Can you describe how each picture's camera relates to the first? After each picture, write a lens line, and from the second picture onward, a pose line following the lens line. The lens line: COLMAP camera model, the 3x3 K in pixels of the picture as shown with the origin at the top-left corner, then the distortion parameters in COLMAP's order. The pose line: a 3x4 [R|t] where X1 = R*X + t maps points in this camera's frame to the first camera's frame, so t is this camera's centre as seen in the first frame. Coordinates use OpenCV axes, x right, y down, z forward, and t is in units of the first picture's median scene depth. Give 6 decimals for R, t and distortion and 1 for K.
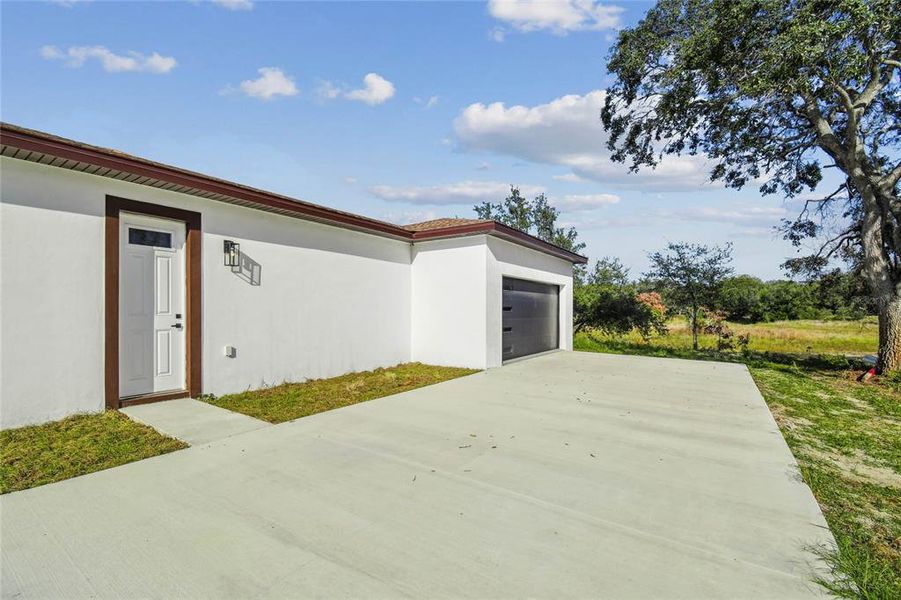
lens RADIAL K [[400.6, 0, 448.2], [0, 400.6, 305.9], [0, 0, 1]] dist [0.017115, -0.000410]
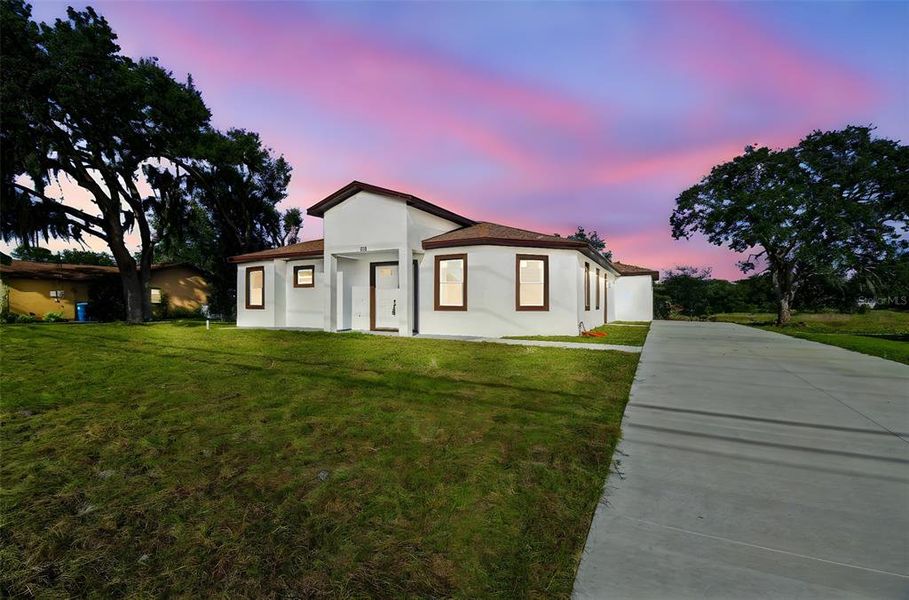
lens RADIAL K [[374.2, 0, 454.5], [0, 374.2, 300.0], [0, 0, 1]] dist [0.000549, 0.000061]
pose [[0.997078, 0.005902, 0.076167, -0.576486], [-0.006049, 0.999980, 0.001699, -0.002125], [-0.076156, -0.002155, 0.997094, -0.599476]]
